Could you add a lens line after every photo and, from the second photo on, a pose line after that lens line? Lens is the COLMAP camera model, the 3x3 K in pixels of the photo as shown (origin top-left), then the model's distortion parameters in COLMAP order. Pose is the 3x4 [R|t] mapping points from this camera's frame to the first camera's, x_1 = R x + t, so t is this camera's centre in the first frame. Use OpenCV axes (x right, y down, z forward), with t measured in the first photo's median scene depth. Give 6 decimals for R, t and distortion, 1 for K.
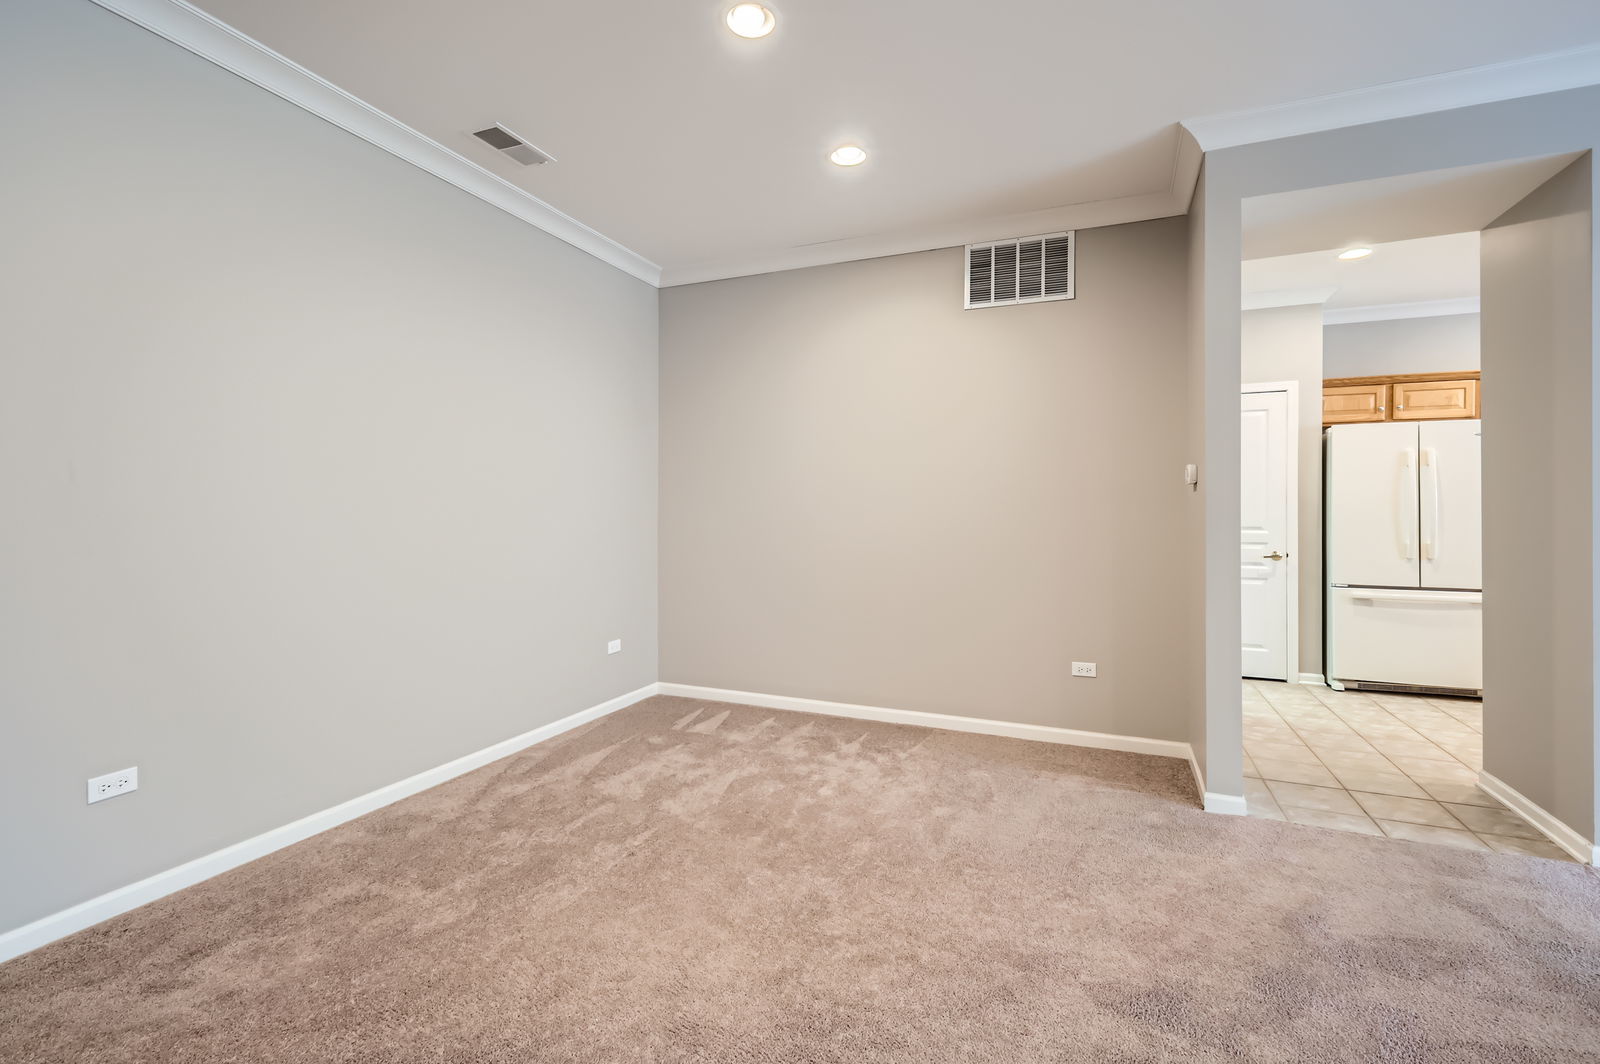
lens RADIAL K [[703.5, 0, 799.9], [0, 703.5, 518.5], [0, 0, 1]] dist [-0.001853, -0.000819]
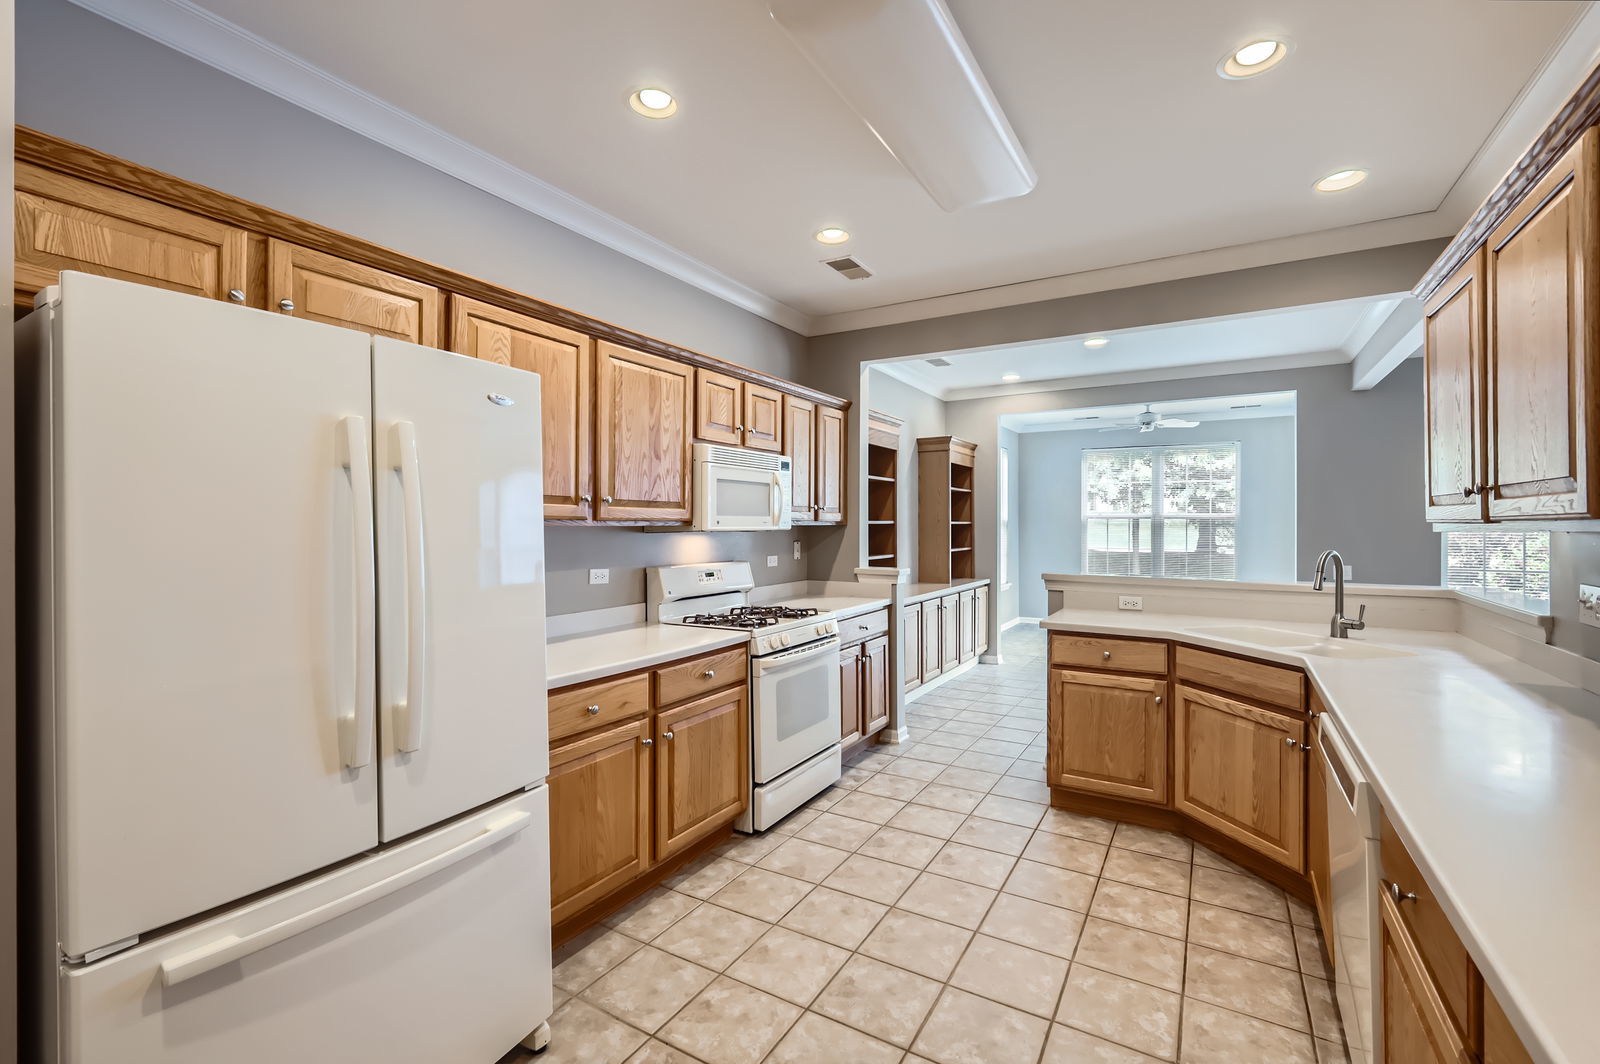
lens RADIAL K [[703.5, 0, 793.4], [0, 703.5, 523.7], [0, 0, 1]] dist [-0.001853, -0.000819]
pose [[0.124655, -0.000609, 0.992200, 0.537675], [0.003978, 0.999992, 0.000114, -0.045724], [-0.992192, 0.003933, 0.124656, 0.708353]]
